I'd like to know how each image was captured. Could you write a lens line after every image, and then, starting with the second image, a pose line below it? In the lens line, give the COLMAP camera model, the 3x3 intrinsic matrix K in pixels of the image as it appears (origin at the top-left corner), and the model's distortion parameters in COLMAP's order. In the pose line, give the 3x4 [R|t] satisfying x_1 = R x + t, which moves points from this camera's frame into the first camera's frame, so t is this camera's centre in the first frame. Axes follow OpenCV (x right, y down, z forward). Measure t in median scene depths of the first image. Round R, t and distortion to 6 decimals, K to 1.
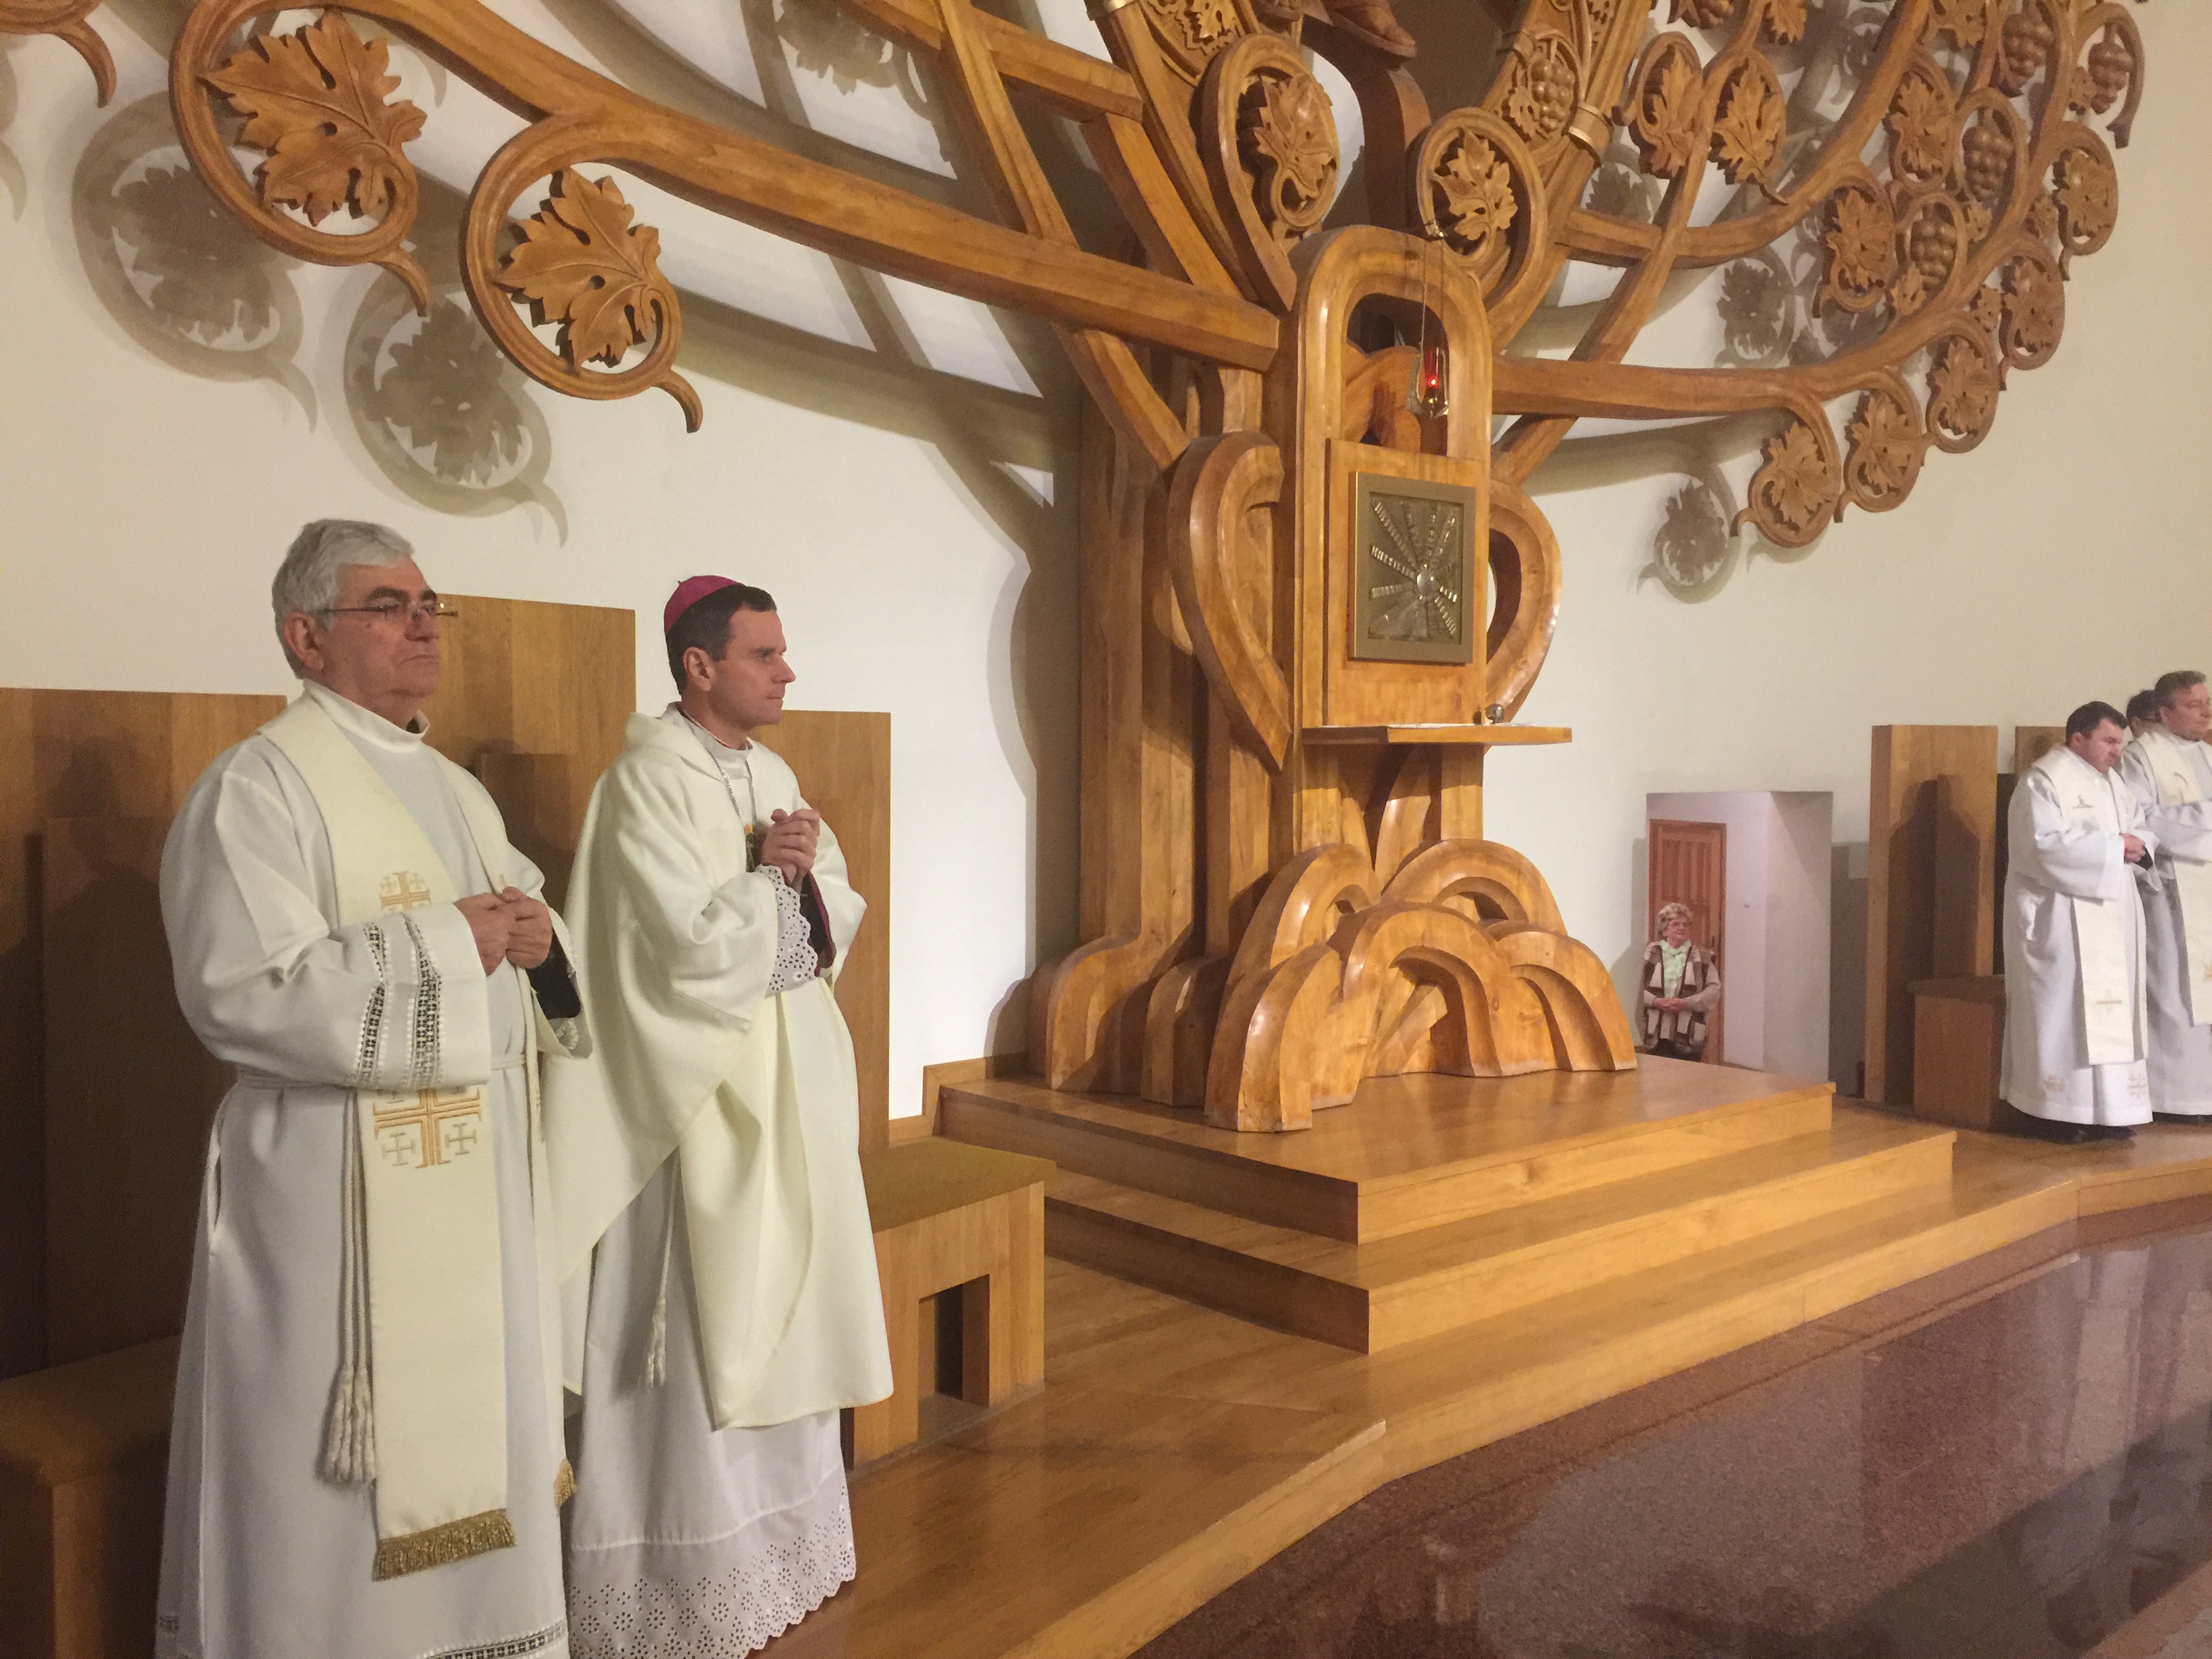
lens RADIAL K [[1913.6, 0, 1108.9], [0, 1913.6, 799.9], [0, 0, 1]] dist [0.117501, -0.162500]
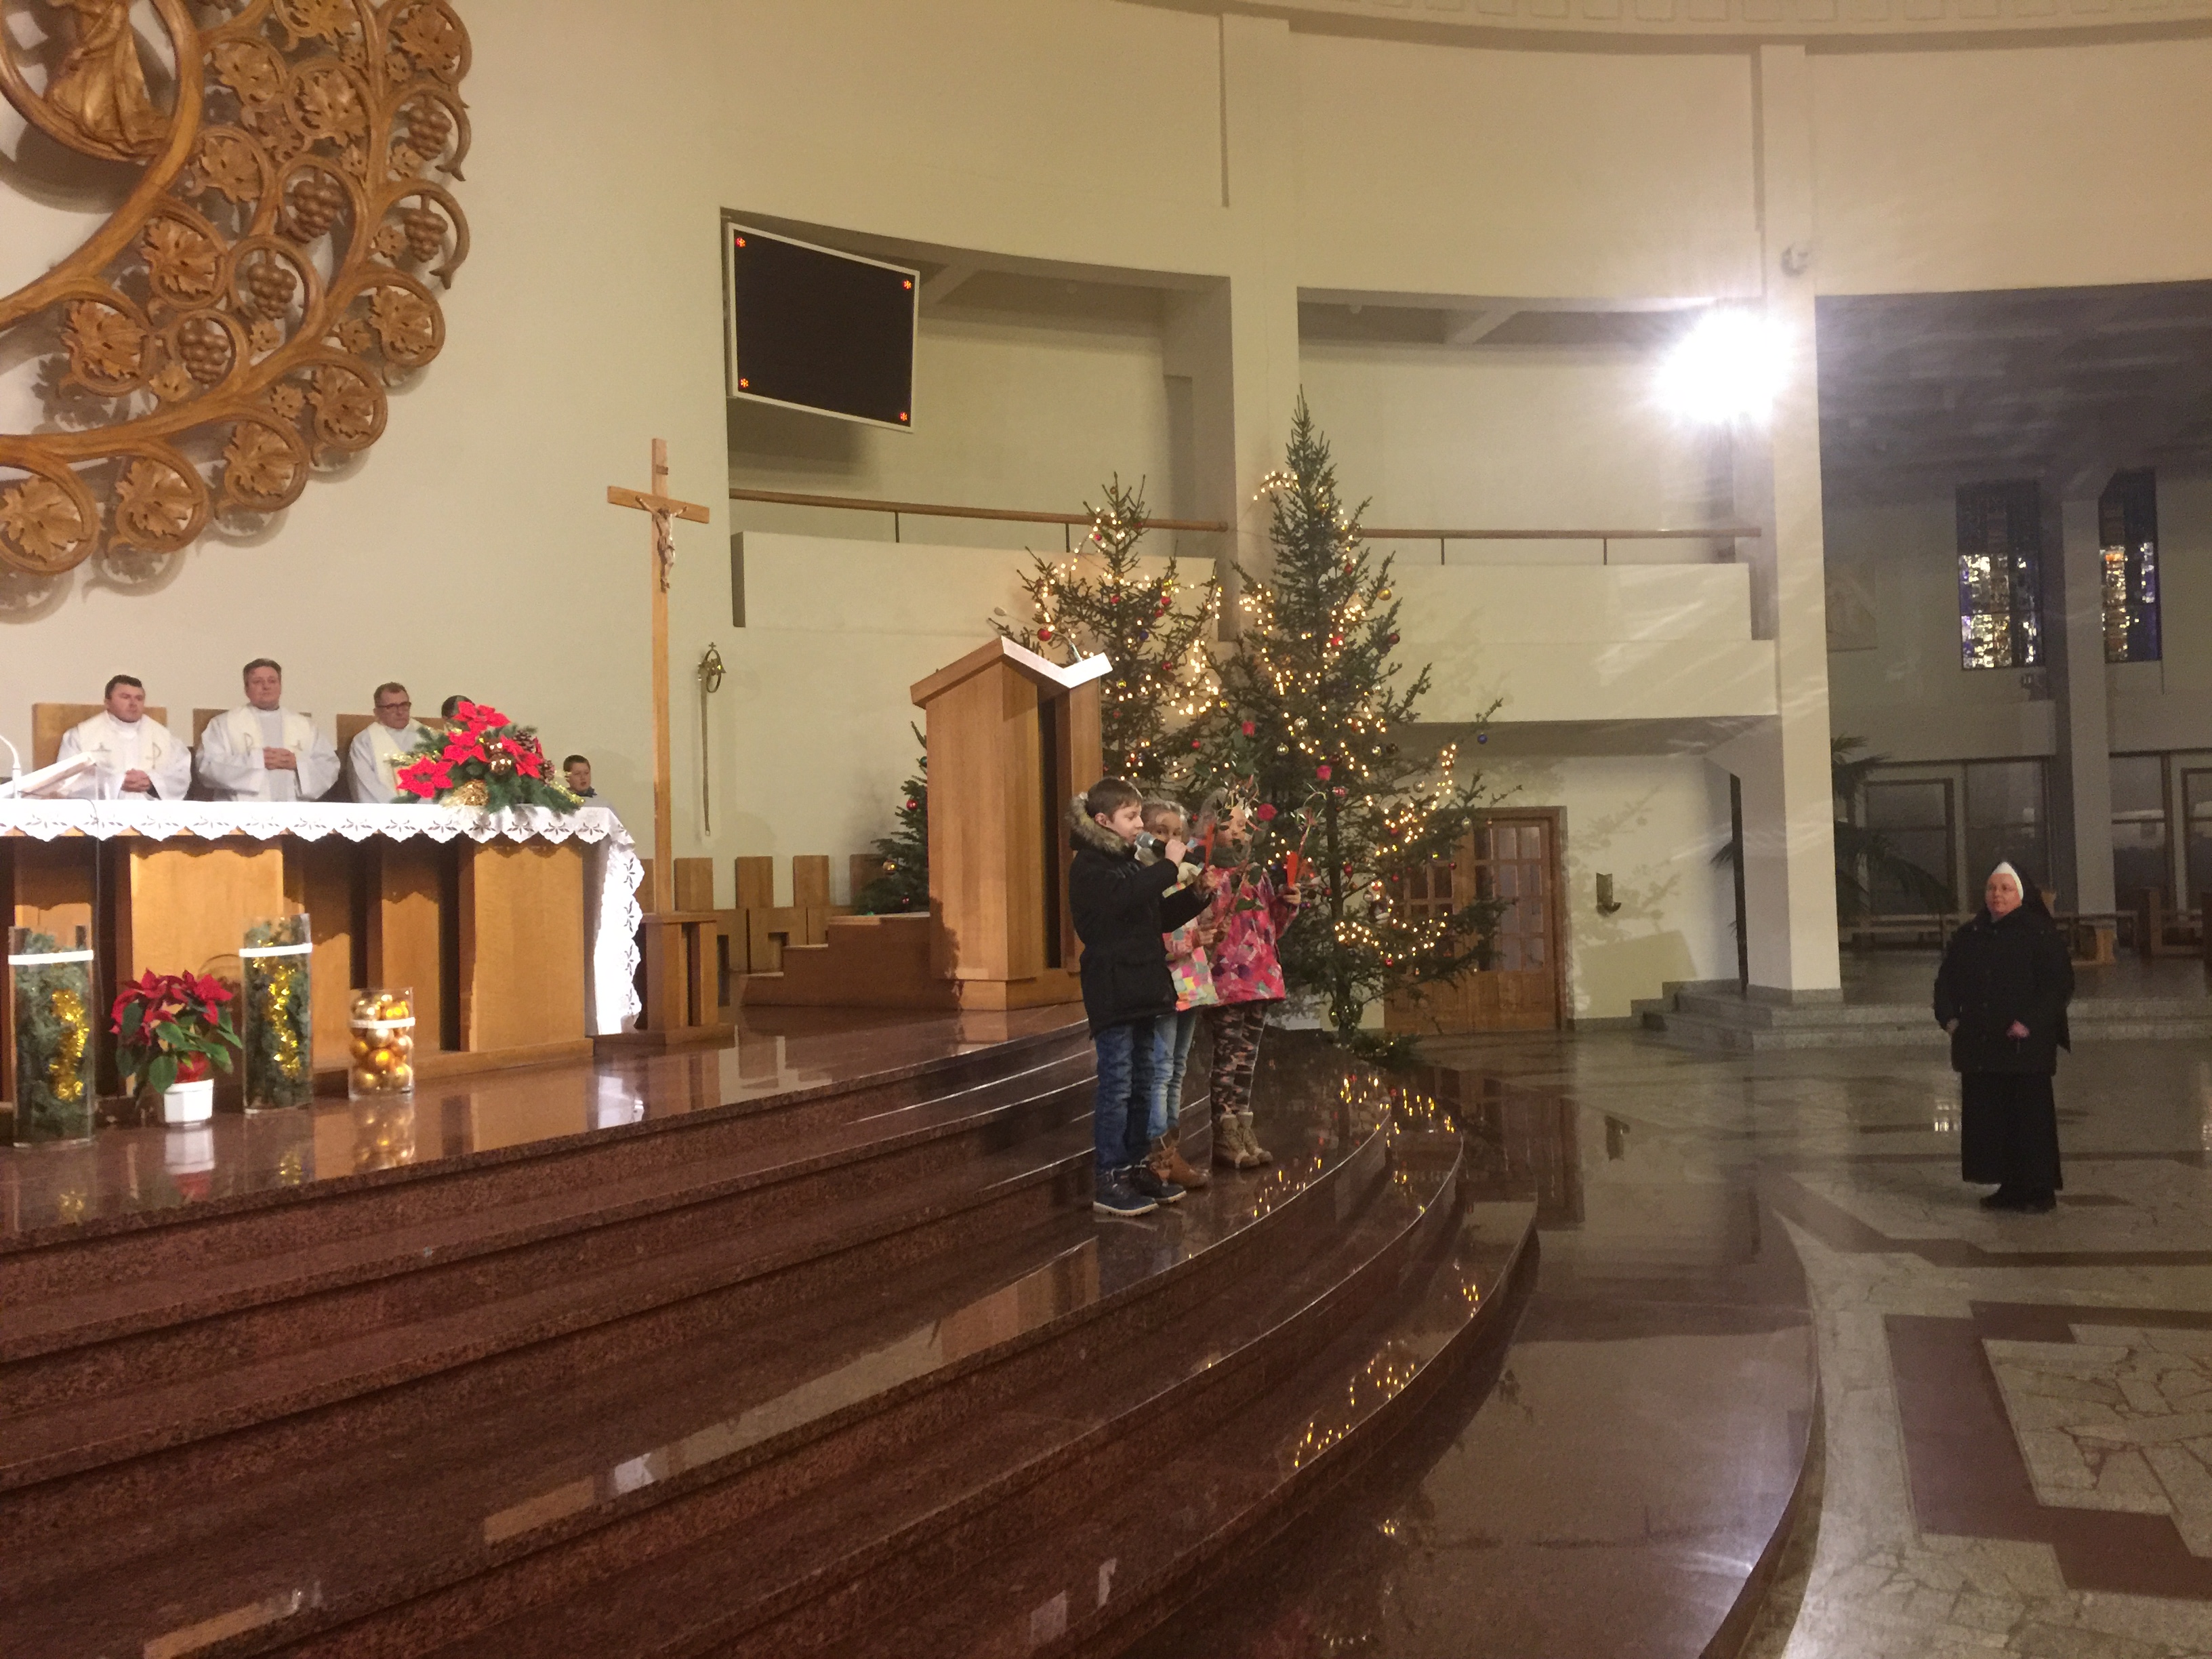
lens RADIAL K [[1909.4, 0, 1100.4], [0, 1909.4, 819.8], [0, 0, 1]] dist [0.135131, -0.160133]
pose [[0.963027, -0.029634, 0.267772, 0.699427], [0.046185, 0.997378, -0.055723, 0.138763], [-0.265418, 0.066030, 0.961870, -0.423482]]
